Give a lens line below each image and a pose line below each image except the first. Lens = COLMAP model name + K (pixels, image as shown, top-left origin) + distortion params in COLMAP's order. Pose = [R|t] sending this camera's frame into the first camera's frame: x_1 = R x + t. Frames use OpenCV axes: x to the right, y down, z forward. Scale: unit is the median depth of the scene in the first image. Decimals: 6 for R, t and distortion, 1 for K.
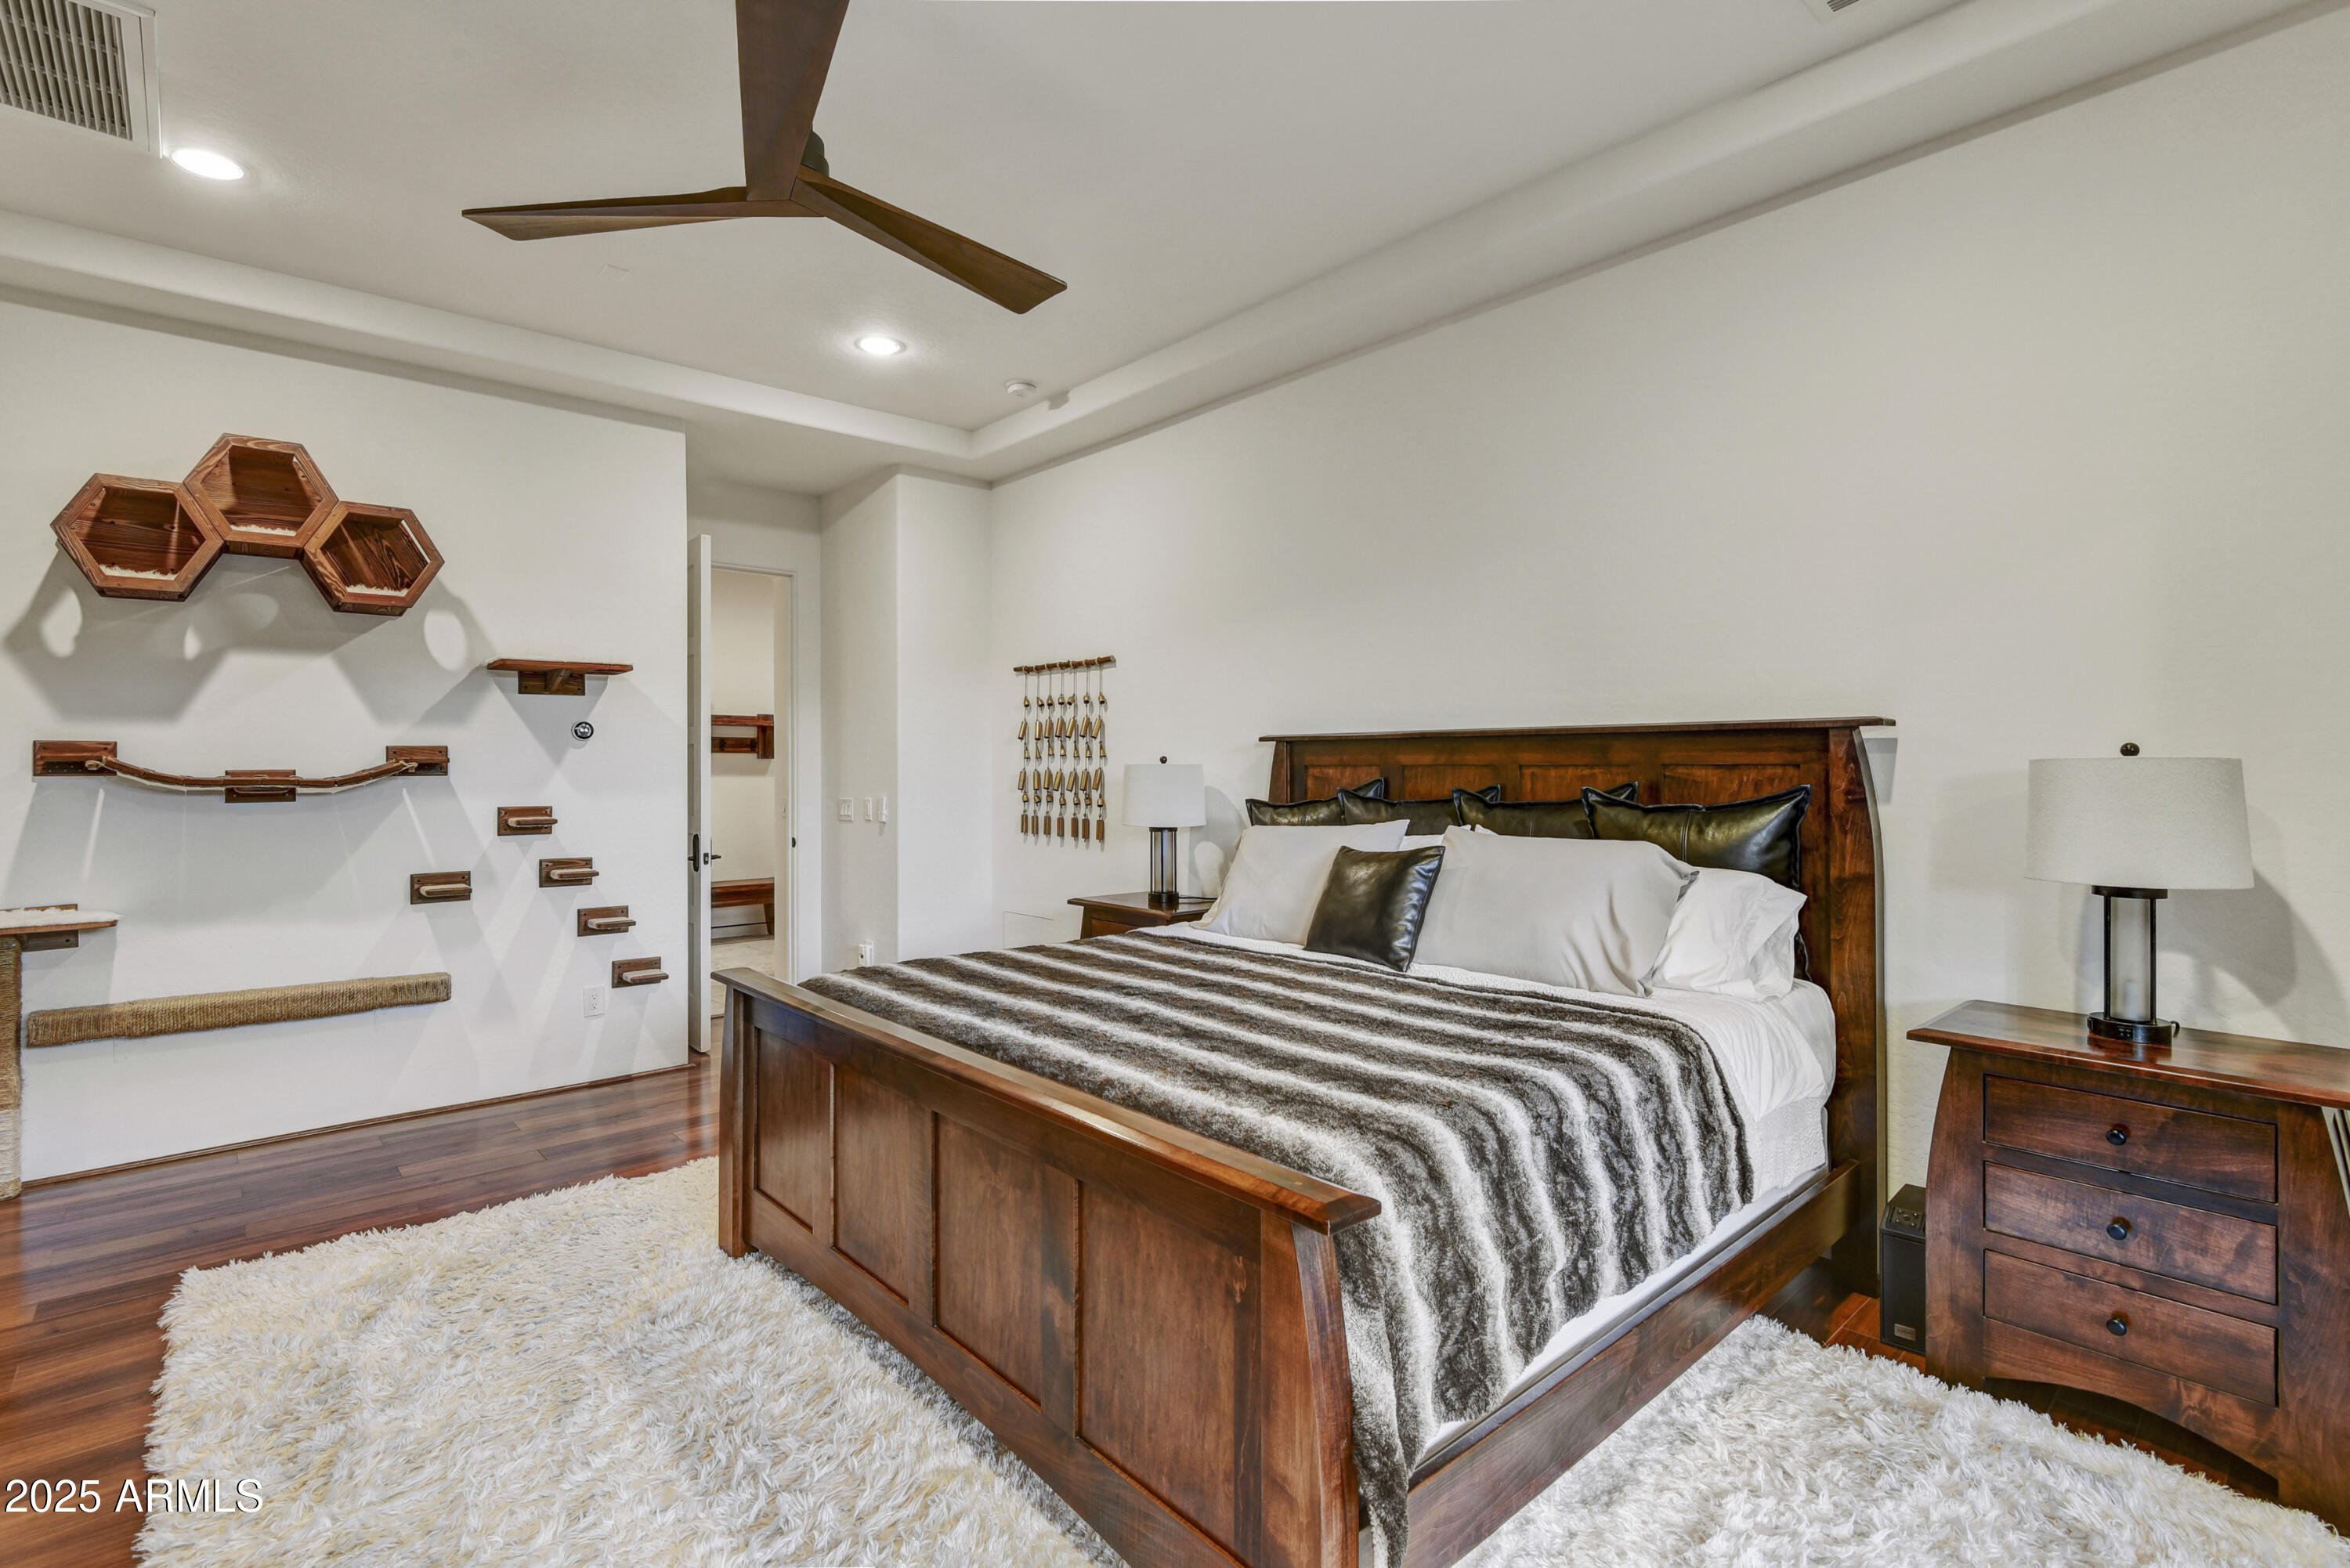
lens RADIAL K [[1103.6, 0, 1179.2], [0, 1103.6, 761.7], [0, 0, 1]] dist [-0.001630, -0.000264]
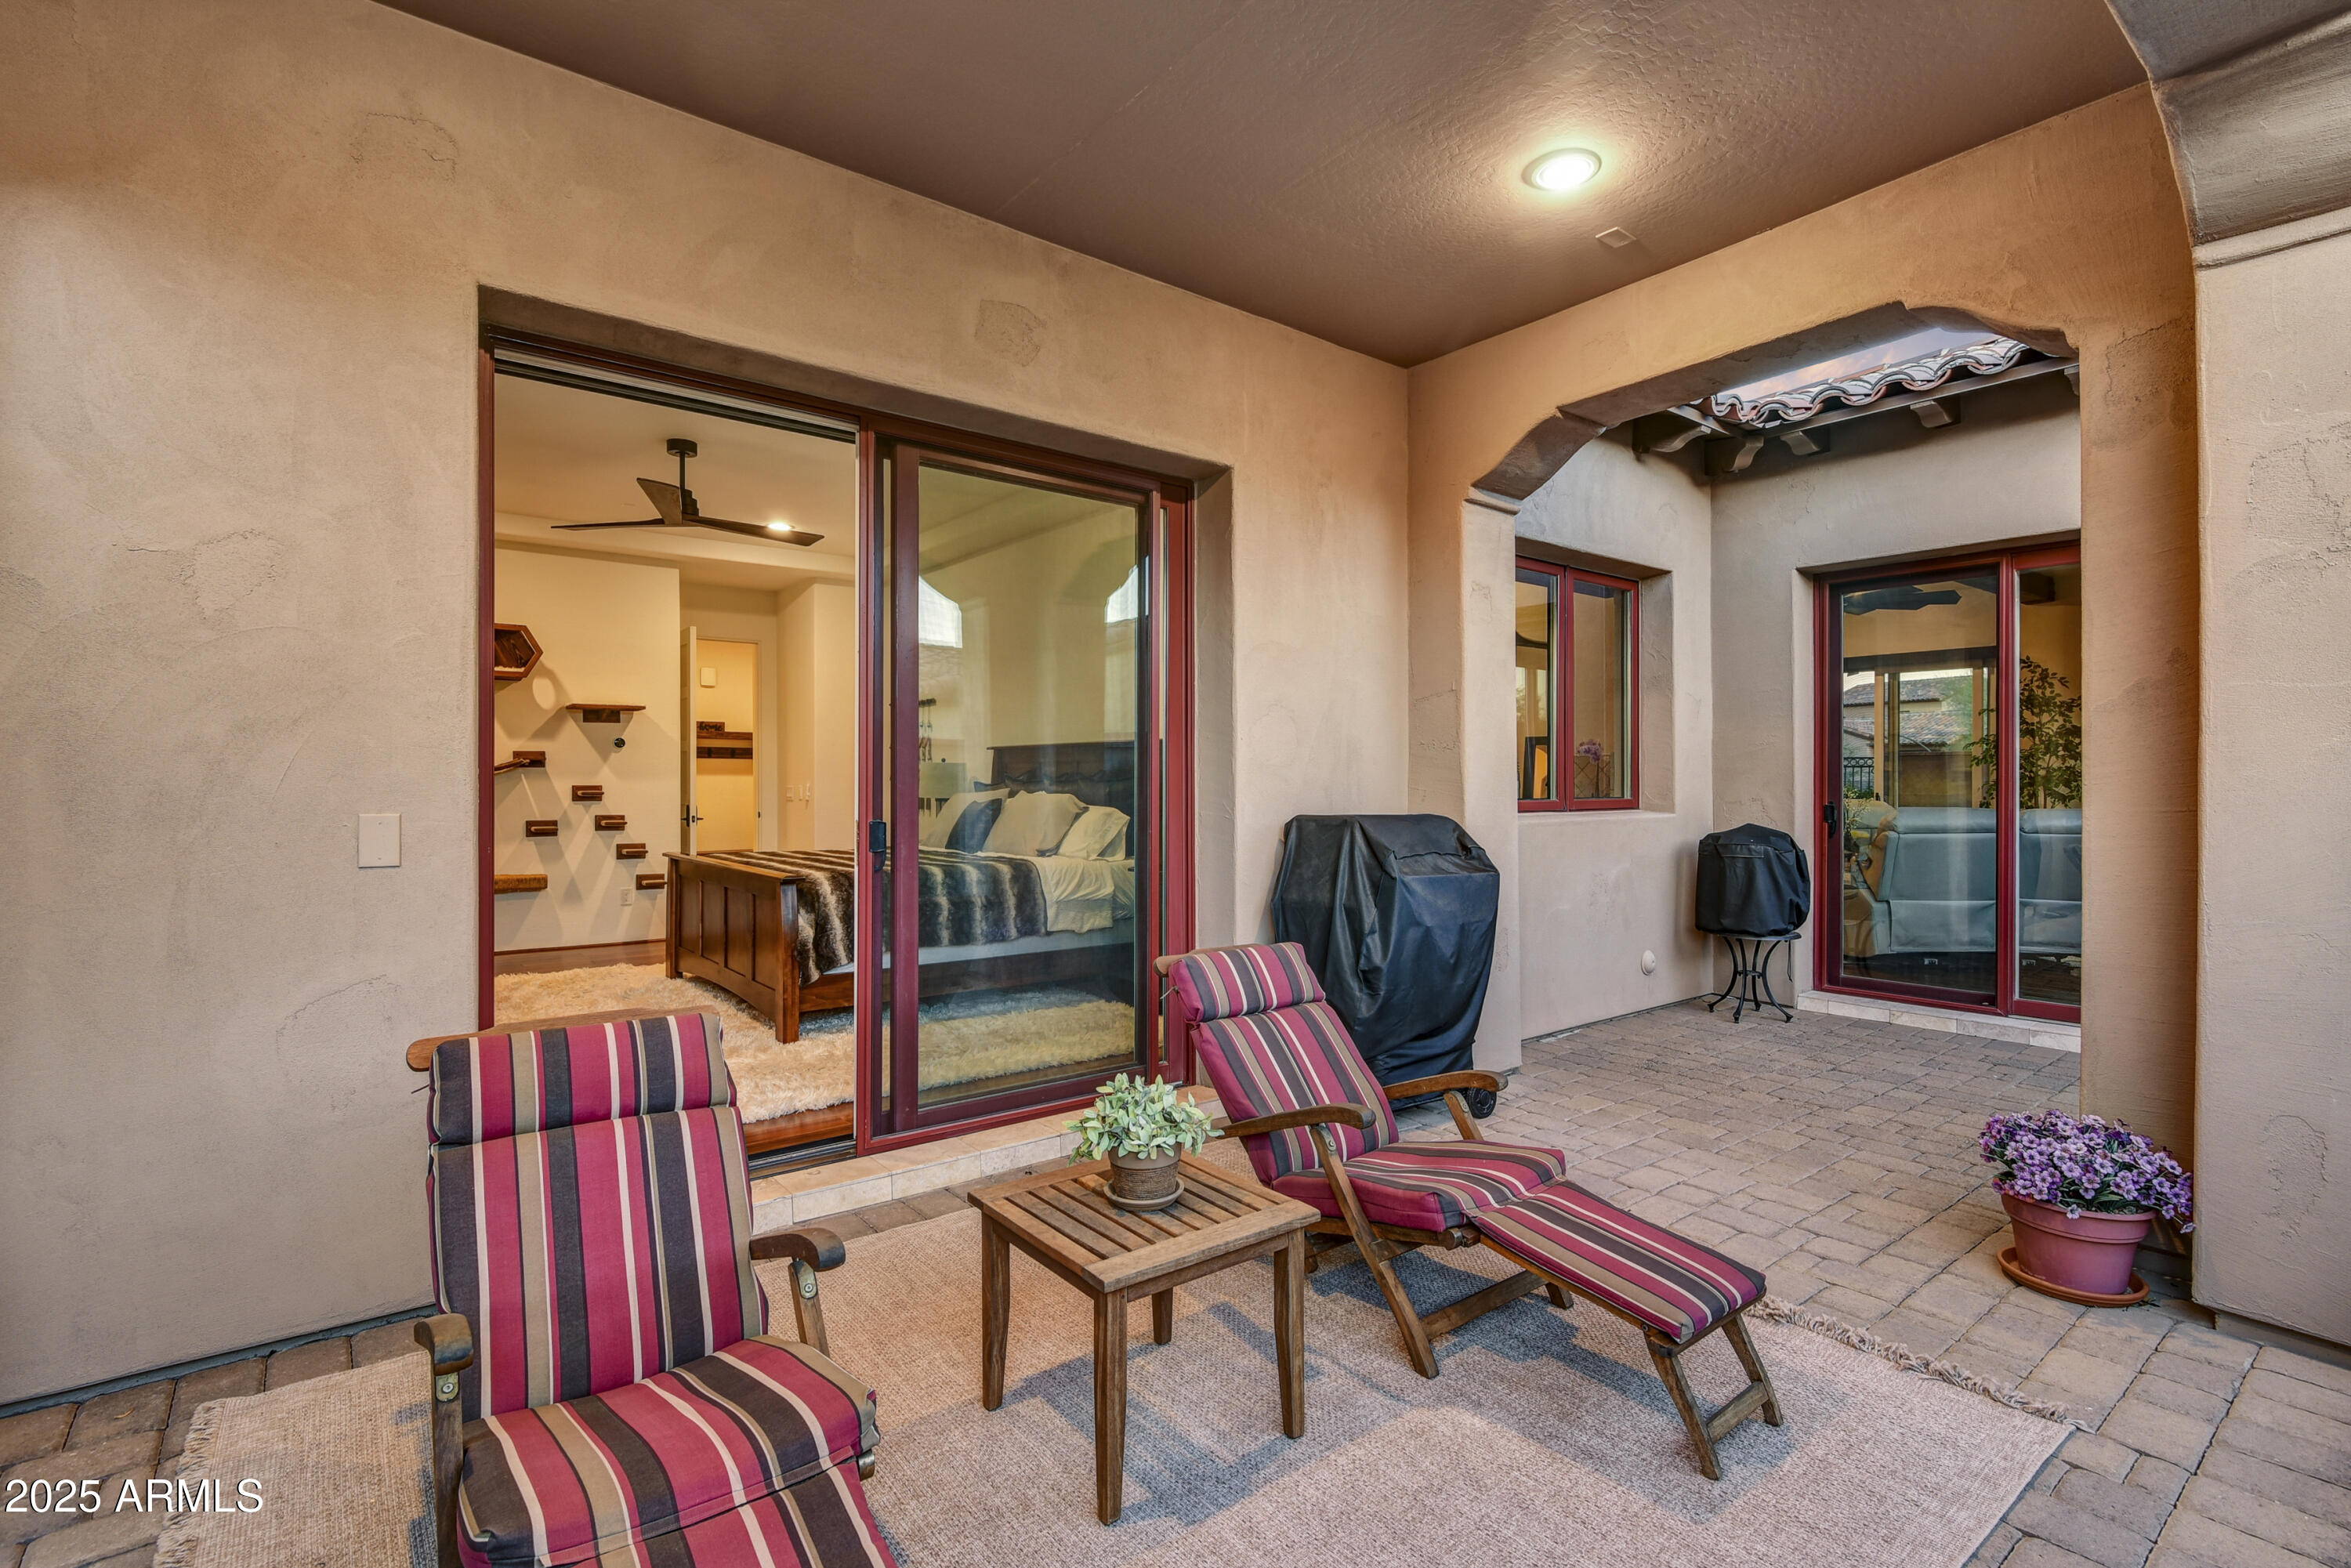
lens RADIAL K [[1081.6, 0, 1175.5], [0, 1081.6, 784.0], [0, 0, 1]] dist [-0.002774, -0.001130]
pose [[0.998039, 0.002814, -0.062535, 0.480092], [-0.002412, 0.999976, 0.006509, 0.024675], [0.062552, -0.006346, 0.998022, -0.705728]]
